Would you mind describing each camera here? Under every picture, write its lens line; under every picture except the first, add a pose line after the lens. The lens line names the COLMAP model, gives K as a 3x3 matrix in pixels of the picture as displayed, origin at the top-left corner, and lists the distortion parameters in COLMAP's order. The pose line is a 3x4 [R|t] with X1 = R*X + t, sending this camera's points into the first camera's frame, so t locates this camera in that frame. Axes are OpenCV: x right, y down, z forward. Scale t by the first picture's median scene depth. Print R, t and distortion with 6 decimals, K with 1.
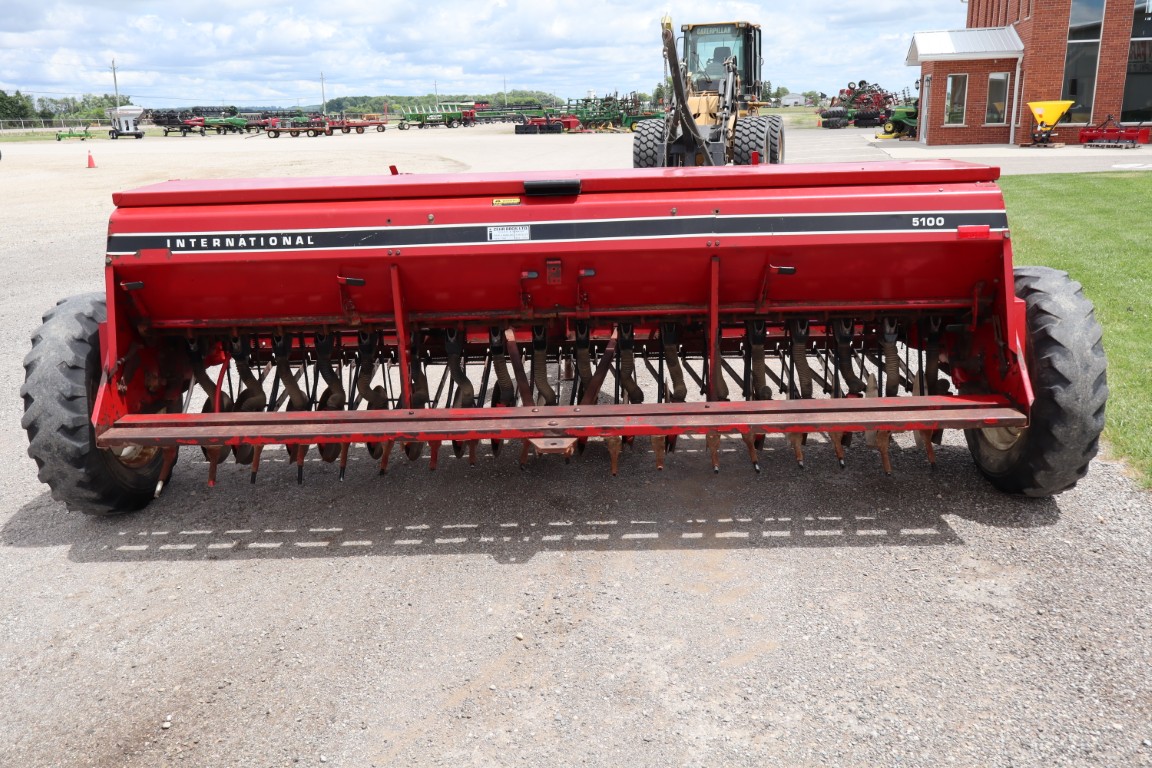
lens RADIAL K [[966.4, 0, 574.5], [0, 966.4, 381.0], [0, 0, 1]] dist [-0.013335, 0.002846]
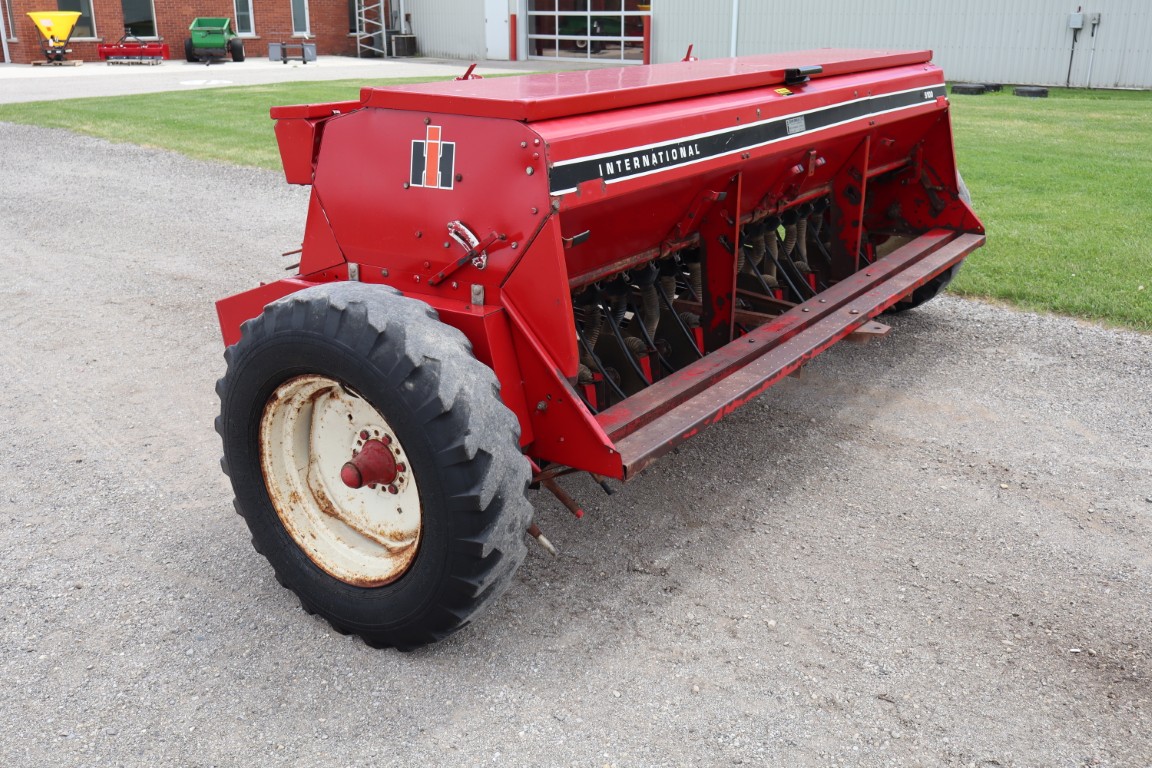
lens RADIAL K [[1129.3, 0, 584.5], [0, 1129.3, 383.6], [0, 0, 1]] dist [0.008458, 0.000000]
pose [[0.525888, -0.245313, 0.814410, -1.088966], [0.220474, 0.964094, 0.148033, -0.114220], [-0.821482, 0.101708, 0.561090, 0.555003]]
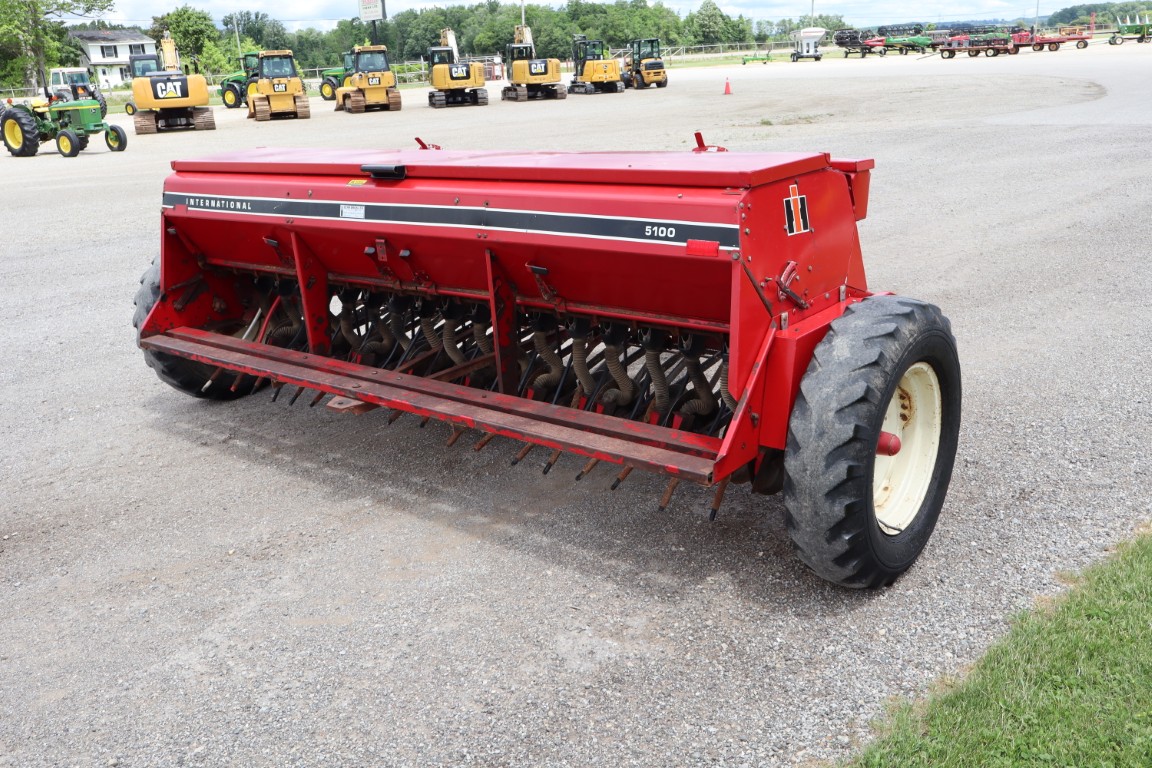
lens RADIAL K [[1010.9, 0, 570.7], [0, 1010.9, 381.4], [0, 0, 1]] dist [0.011096, -0.031734]
pose [[0.783450, 0.169059, -0.598018, 0.829650], [-0.130124, 0.985582, 0.108150, -0.114434], [0.607679, -0.006913, 0.794152, 0.214161]]
